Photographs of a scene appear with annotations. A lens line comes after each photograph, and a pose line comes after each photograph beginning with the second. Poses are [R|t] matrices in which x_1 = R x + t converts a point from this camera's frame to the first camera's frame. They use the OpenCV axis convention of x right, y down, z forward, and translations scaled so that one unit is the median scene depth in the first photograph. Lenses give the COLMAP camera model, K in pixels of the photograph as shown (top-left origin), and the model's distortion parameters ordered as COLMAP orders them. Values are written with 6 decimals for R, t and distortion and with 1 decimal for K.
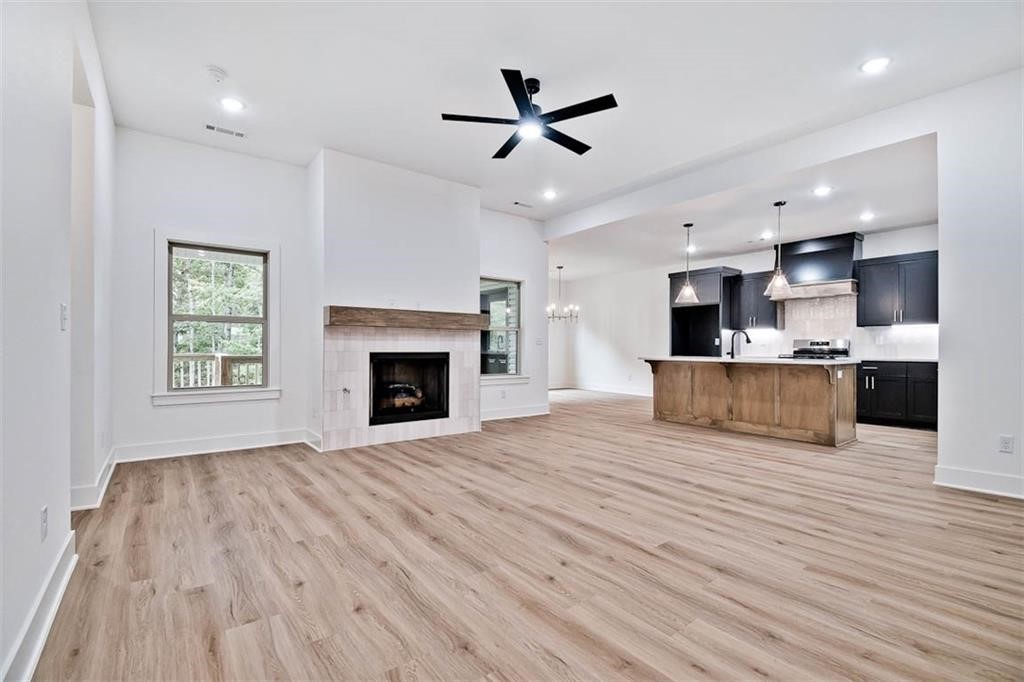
lens RADIAL K [[485.1, 0, 509.6], [0, 485.1, 345.7], [0, 0, 1]] dist [-0.011137, -0.000189]
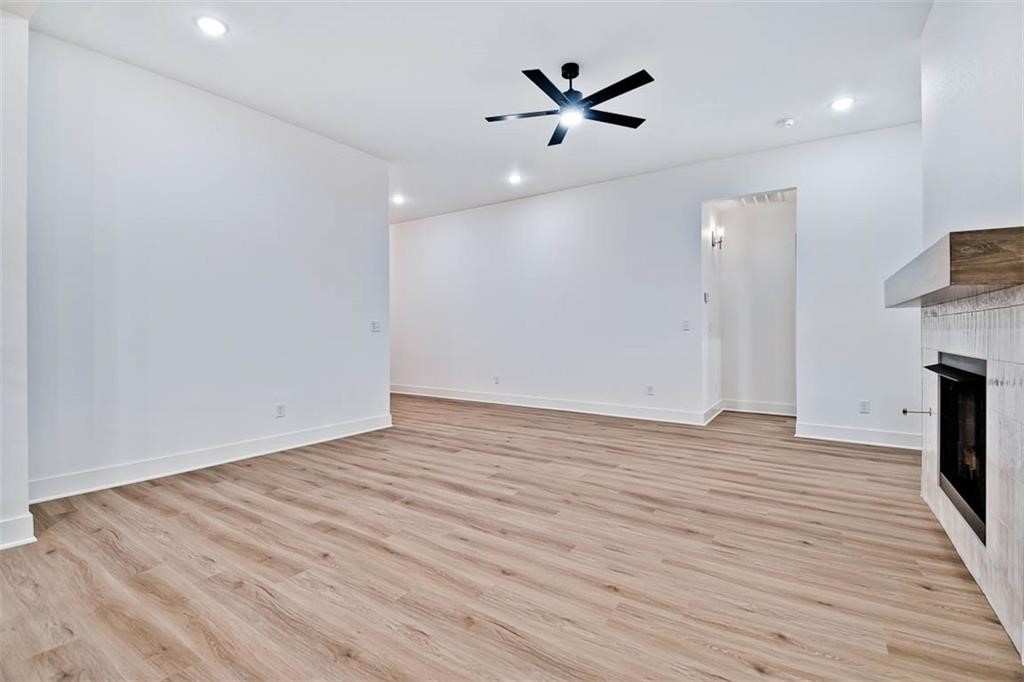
lens RADIAL K [[485.1, 0, 515.6], [0, 485.1, 334.2], [0, 0, 1]] dist [-0.011137, -0.000189]
pose [[-0.951459, -0.001972, -0.307768, 0.492605], [-0.002218, 0.999997, 0.000451, -0.005564], [0.307767, 0.001112, -0.951461, 2.040453]]
